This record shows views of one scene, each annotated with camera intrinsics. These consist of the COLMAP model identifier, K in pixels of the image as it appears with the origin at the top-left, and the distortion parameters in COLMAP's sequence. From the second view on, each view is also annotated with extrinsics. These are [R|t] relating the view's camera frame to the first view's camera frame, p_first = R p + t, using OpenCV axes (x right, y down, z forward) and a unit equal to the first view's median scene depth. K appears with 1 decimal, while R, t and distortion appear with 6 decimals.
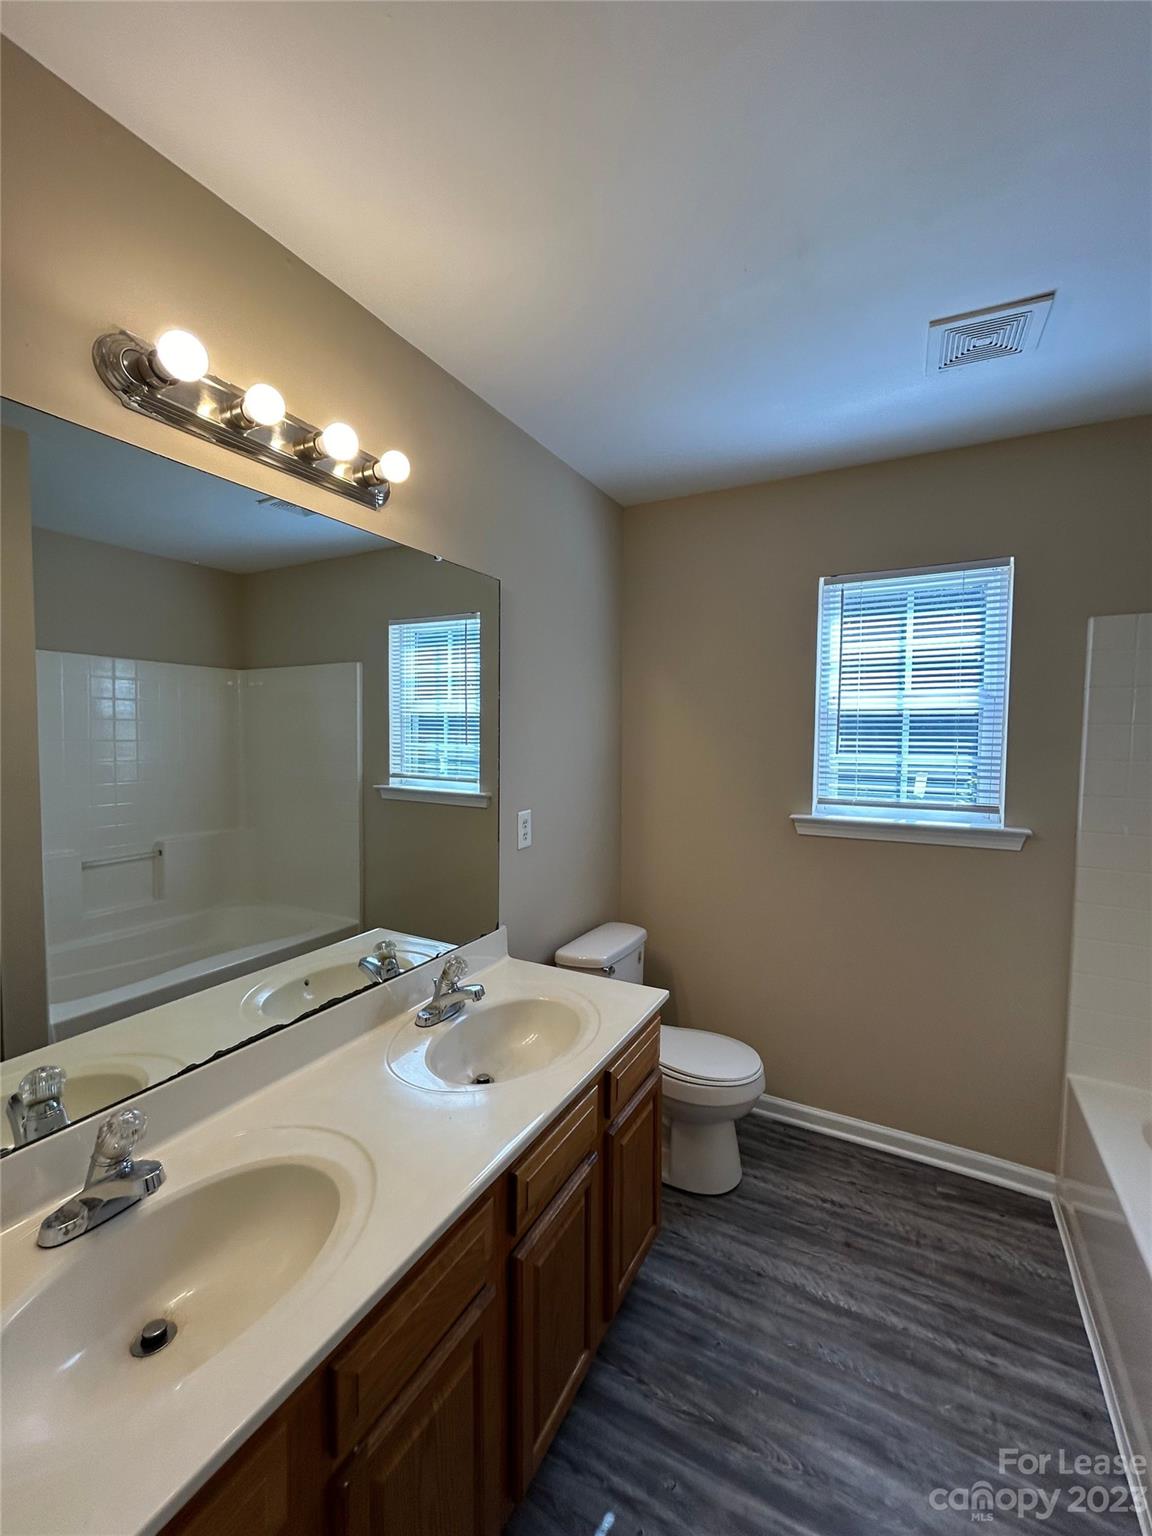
lens RADIAL K [[627.6, 0, 572.5], [0, 627.6, 765.0], [0, 0, 1]] dist [-0.009871, 0.001997]
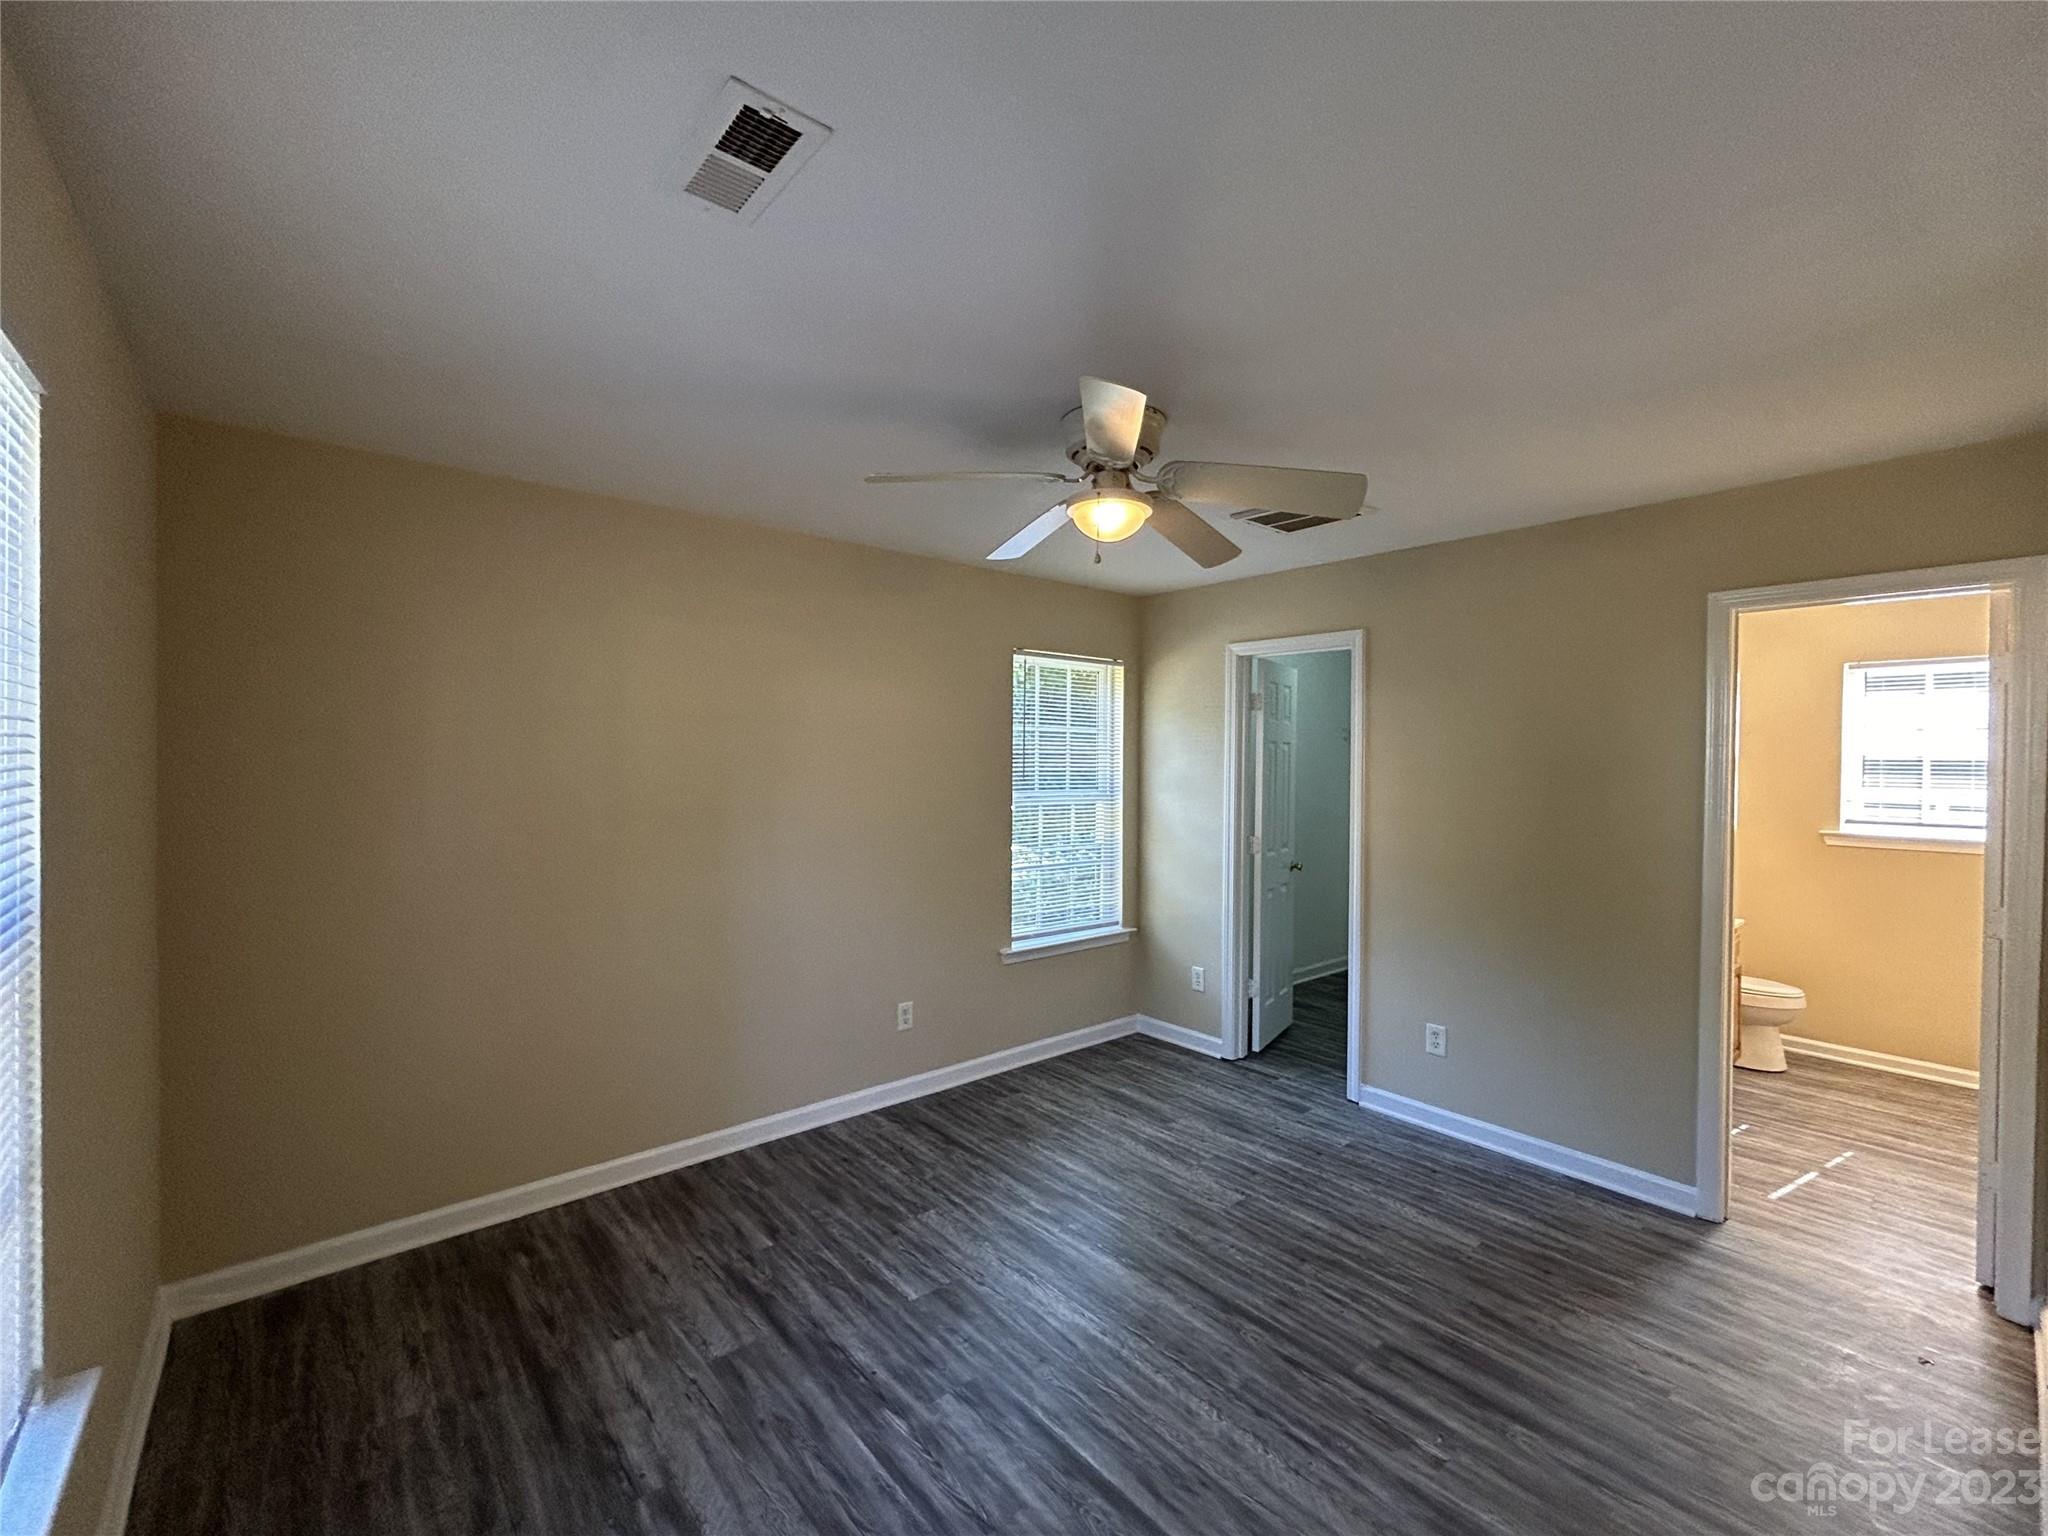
lens RADIAL K [[836.8, 0, 1034.0], [0, 836.8, 770.7], [0, 0, 1]] dist [-0.009871, 0.001997]
pose [[0.932939, 0.006981, -0.359966, -0.687657], [-0.026041, 0.998502, -0.048127, 0.090850], [0.359091, 0.054274, 0.931723, -1.506568]]
